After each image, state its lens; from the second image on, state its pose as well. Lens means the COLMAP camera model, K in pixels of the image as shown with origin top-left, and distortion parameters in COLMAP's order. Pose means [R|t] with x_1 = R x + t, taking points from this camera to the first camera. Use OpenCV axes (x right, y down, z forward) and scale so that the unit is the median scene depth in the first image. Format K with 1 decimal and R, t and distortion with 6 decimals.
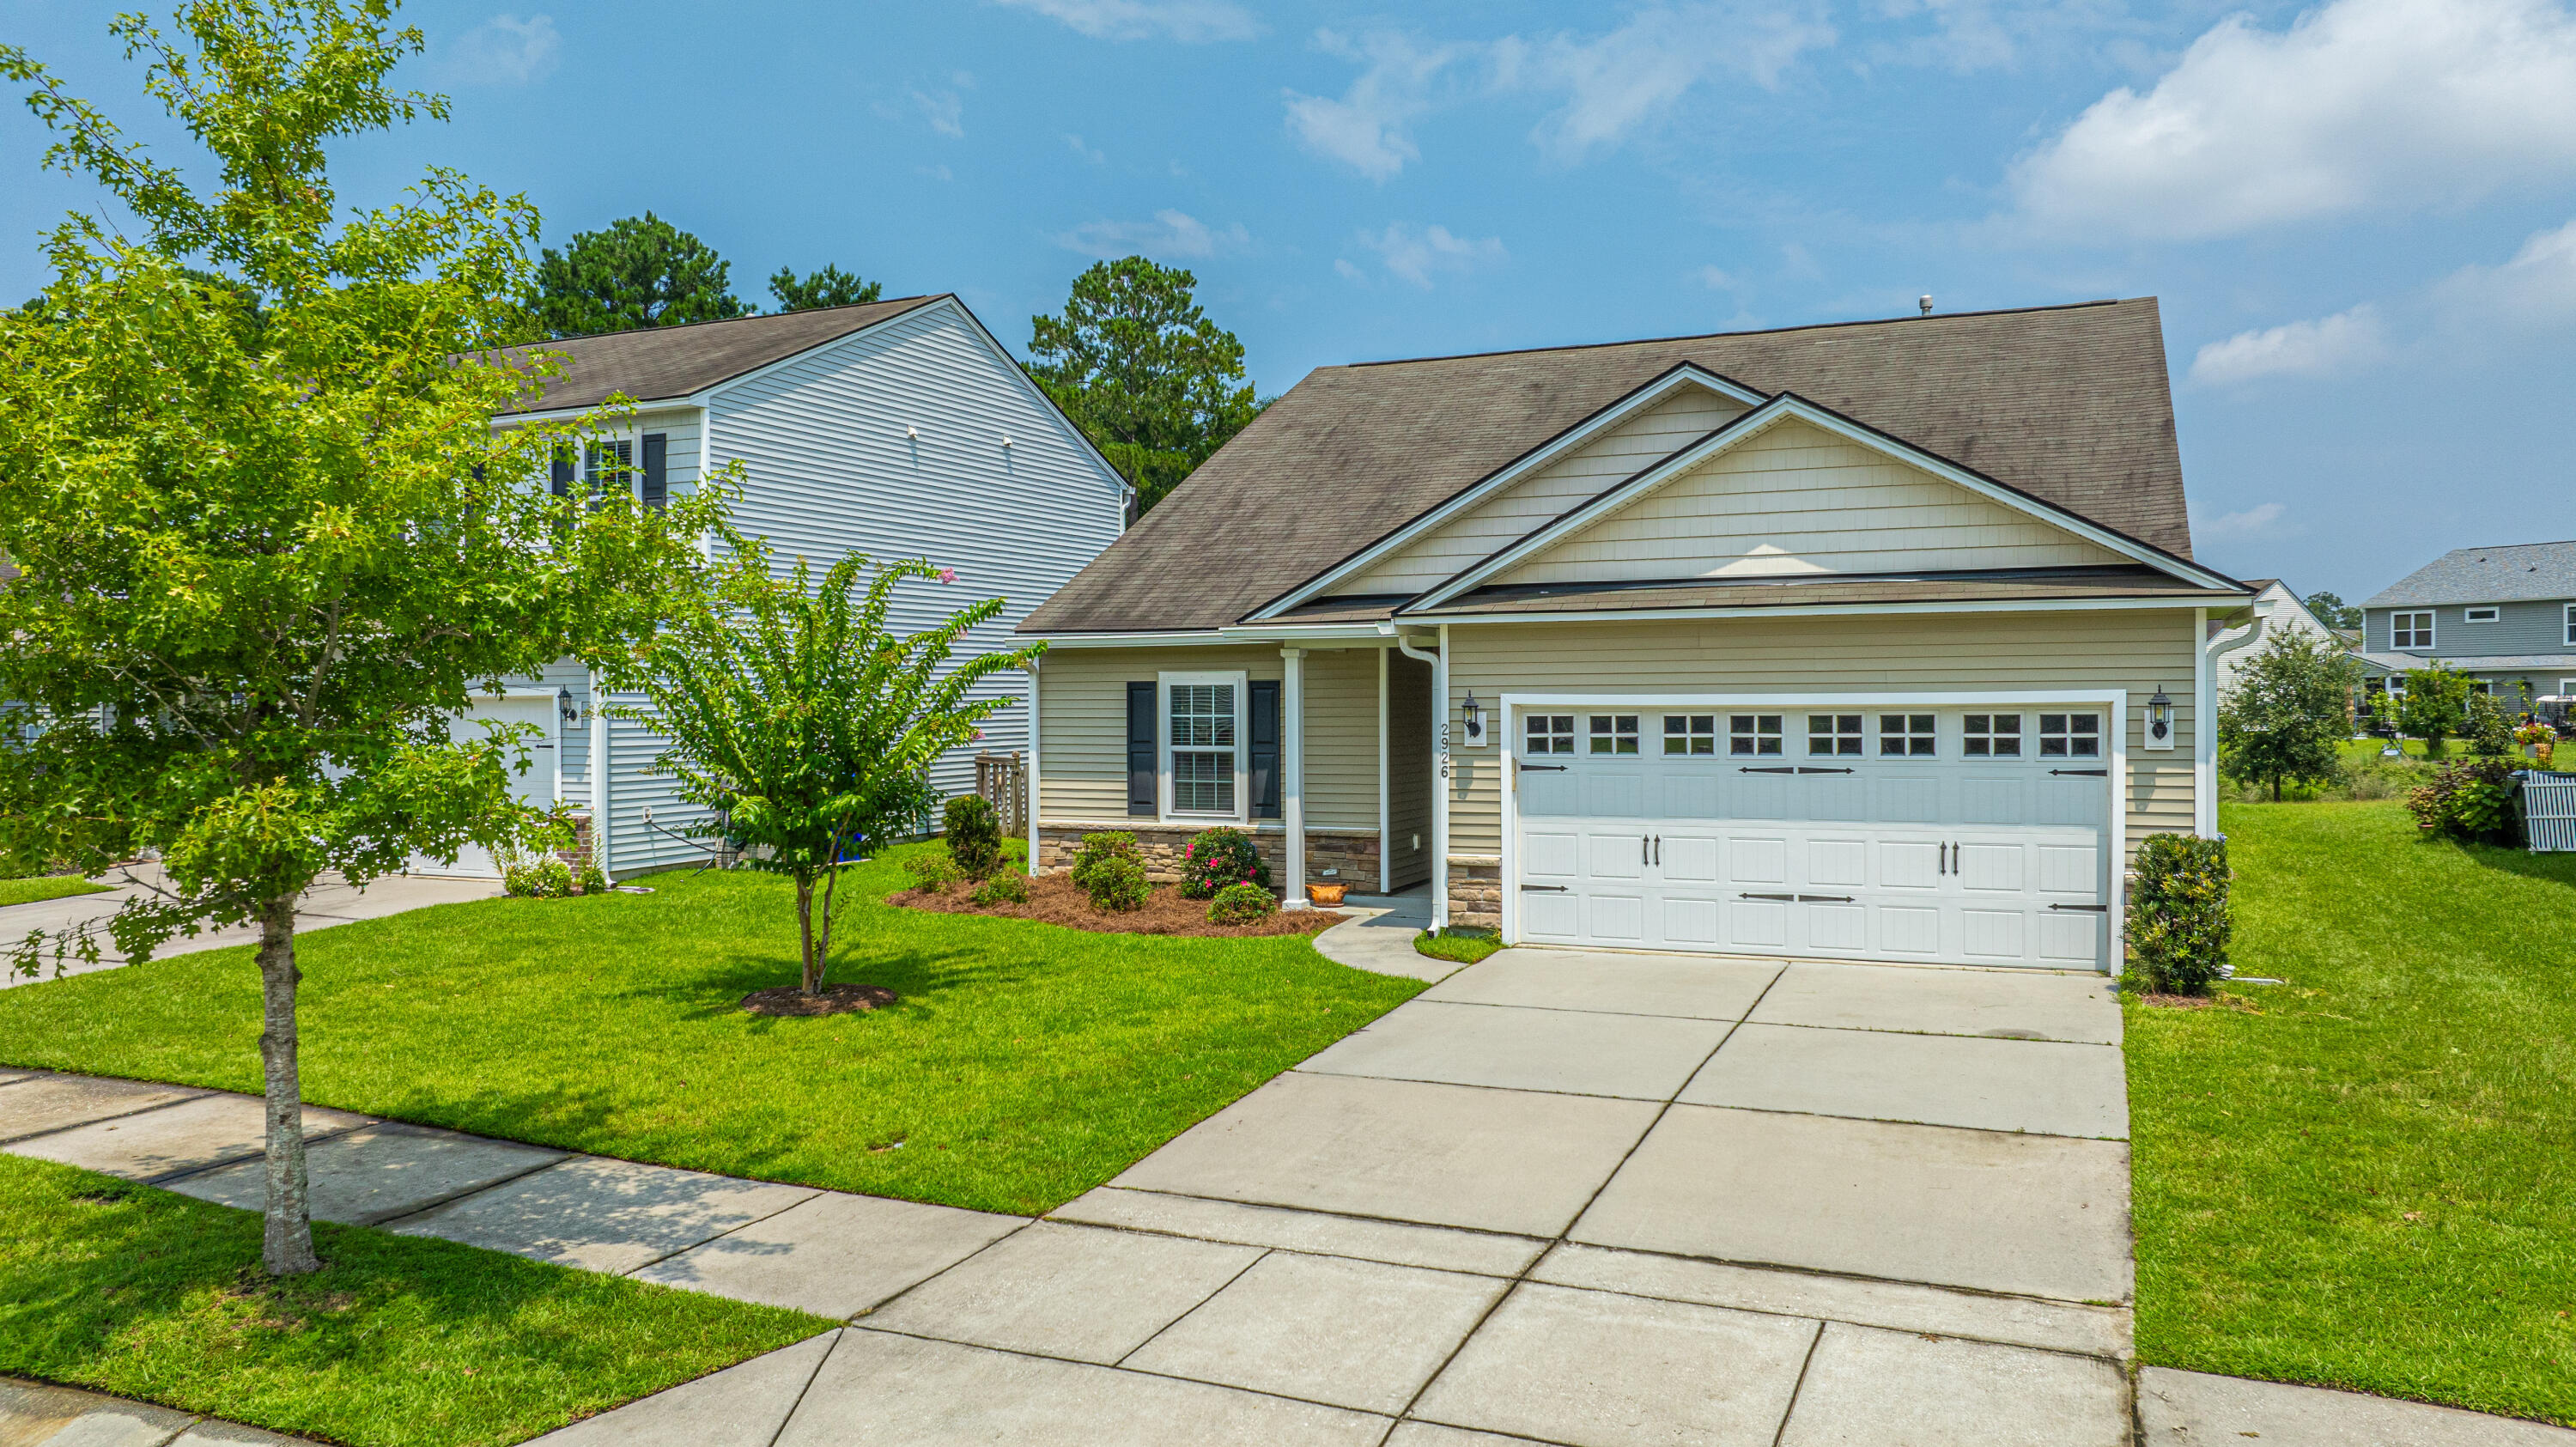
lens RADIAL K [[1810.9, 0, 1285.7], [0, 1810.9, 731.0], [0, 0, 1]] dist [-0.031184, 0.022235]
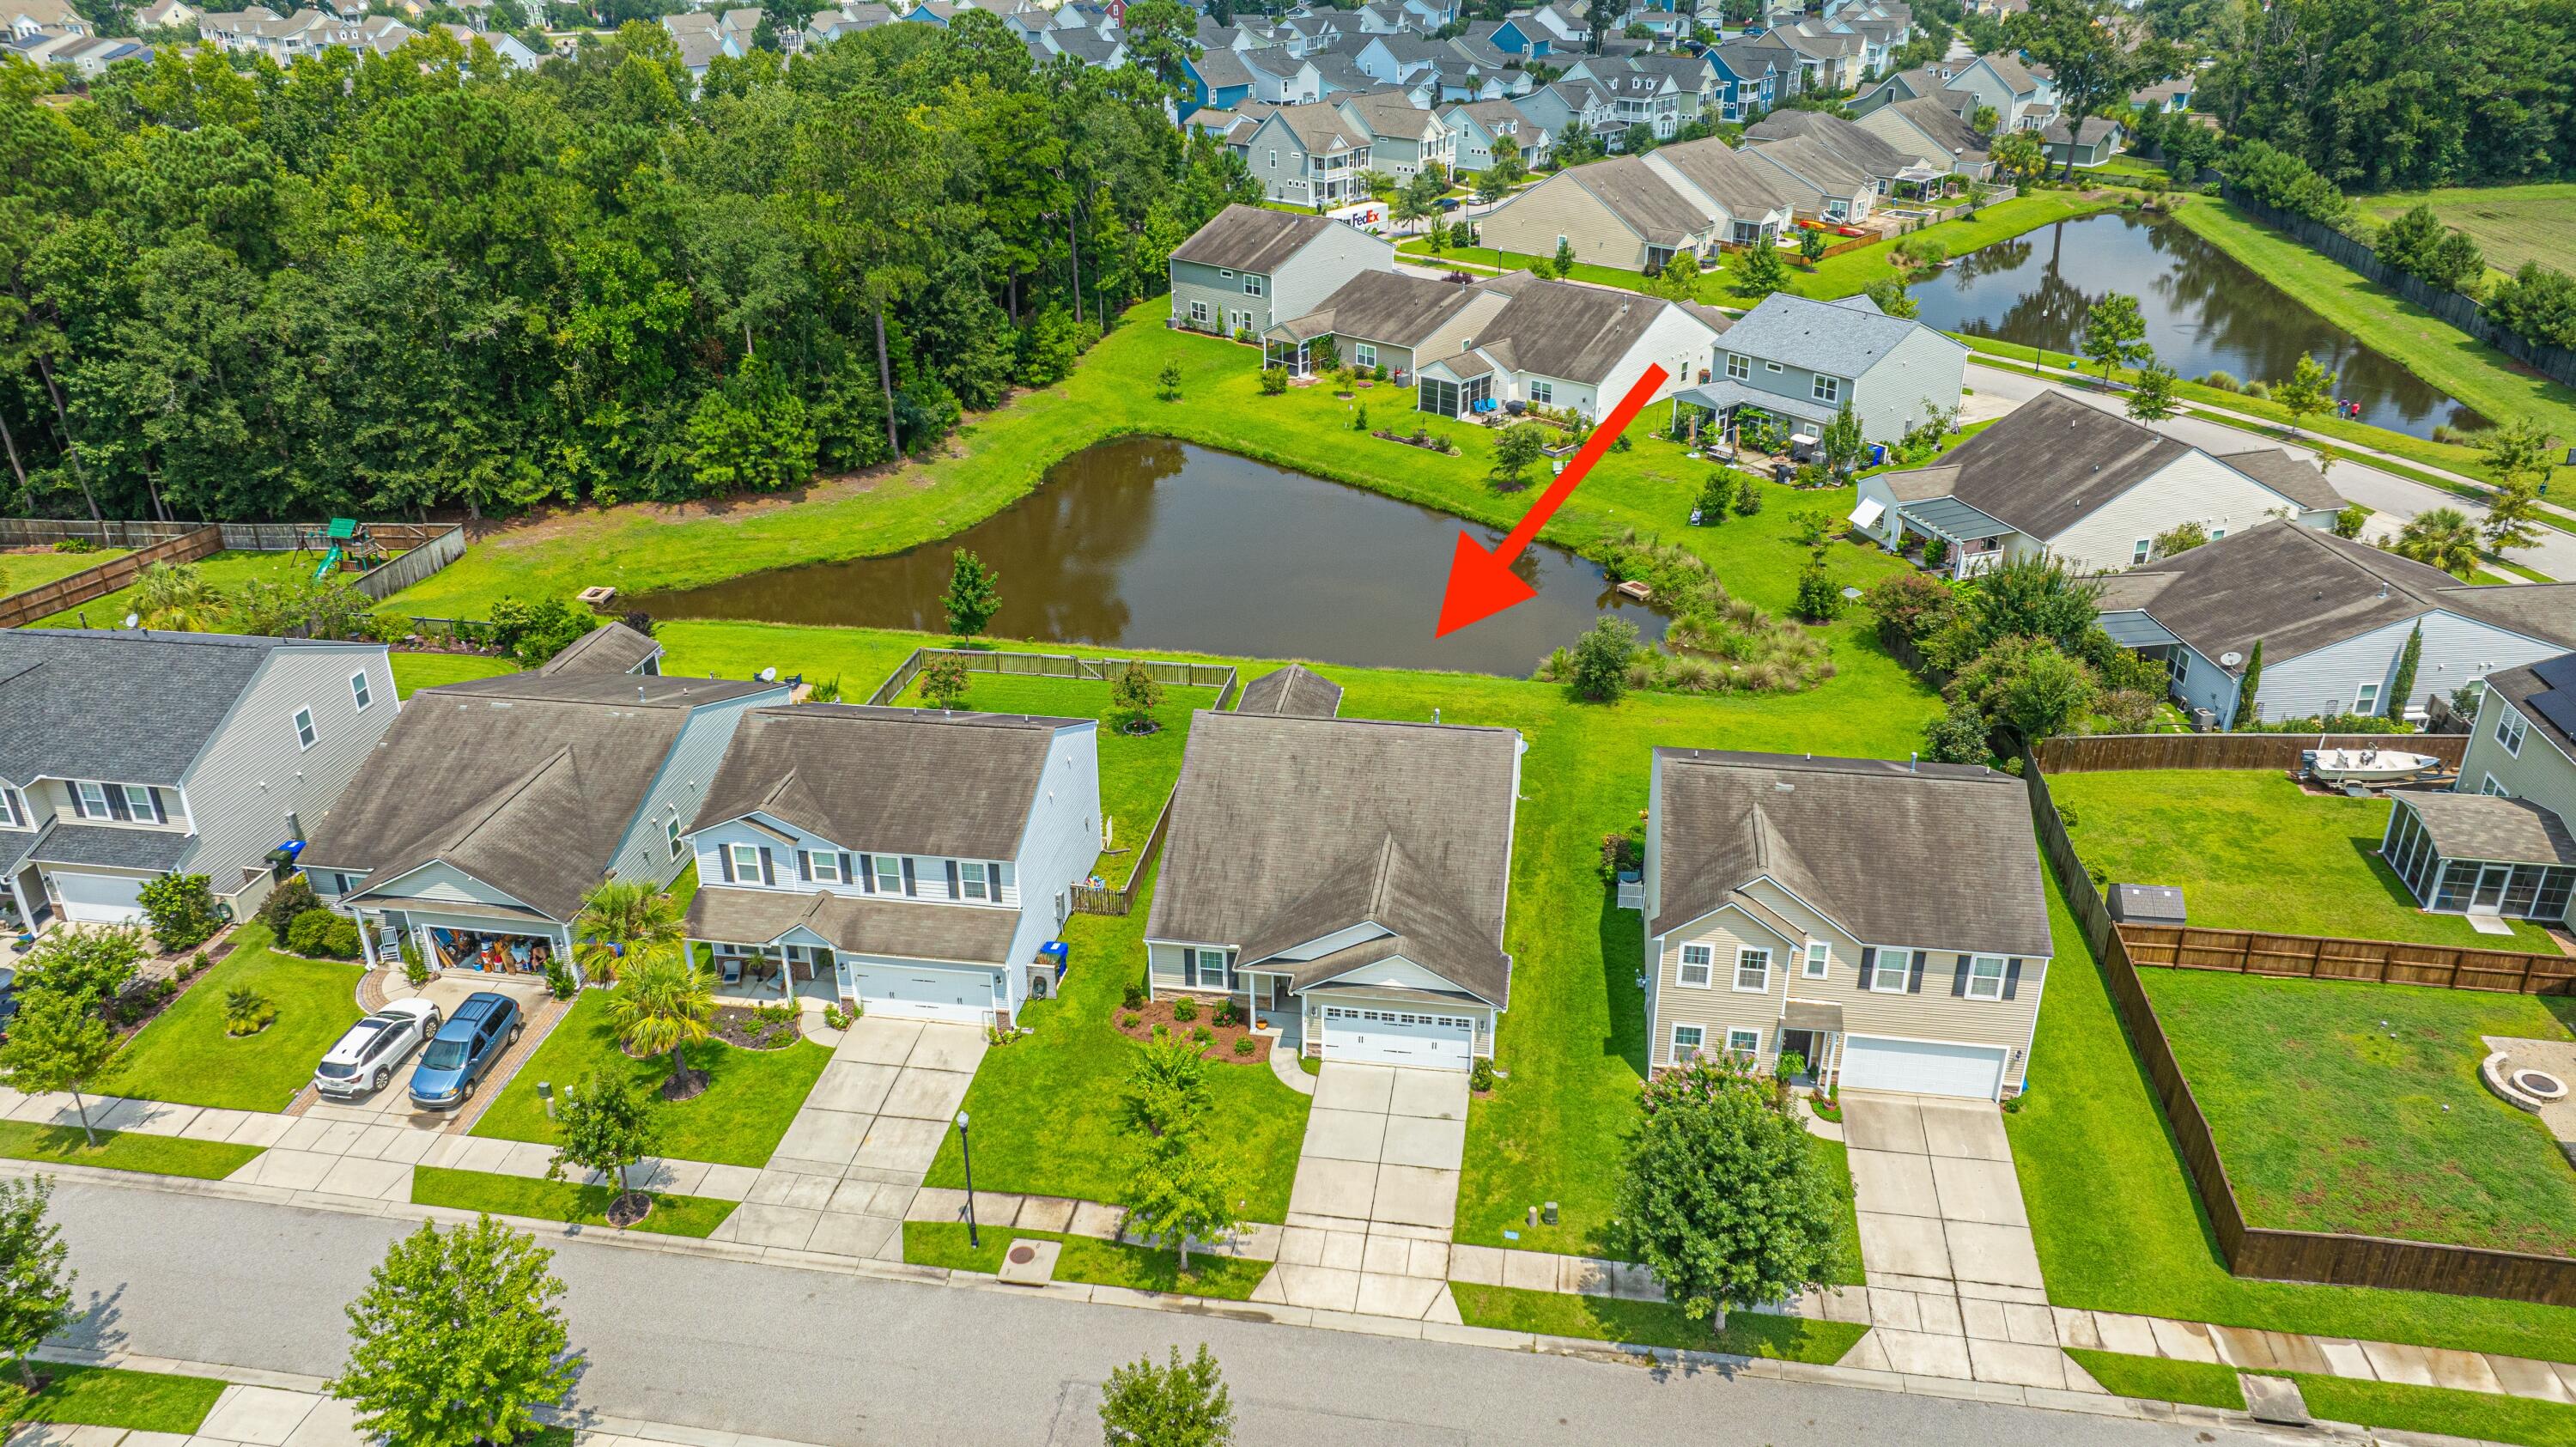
lens RADIAL K [[1811.1, 0, 1285.4], [0, 1811.1, 729.7], [0, 0, 1]] dist [-0.036852, 0.031159]
pose [[0.967050, -0.115852, 0.226698, -0.738386], [0.010988, 0.908624, 0.417470, -2.114252], [-0.254349, -0.401223, 0.879958, -2.047855]]
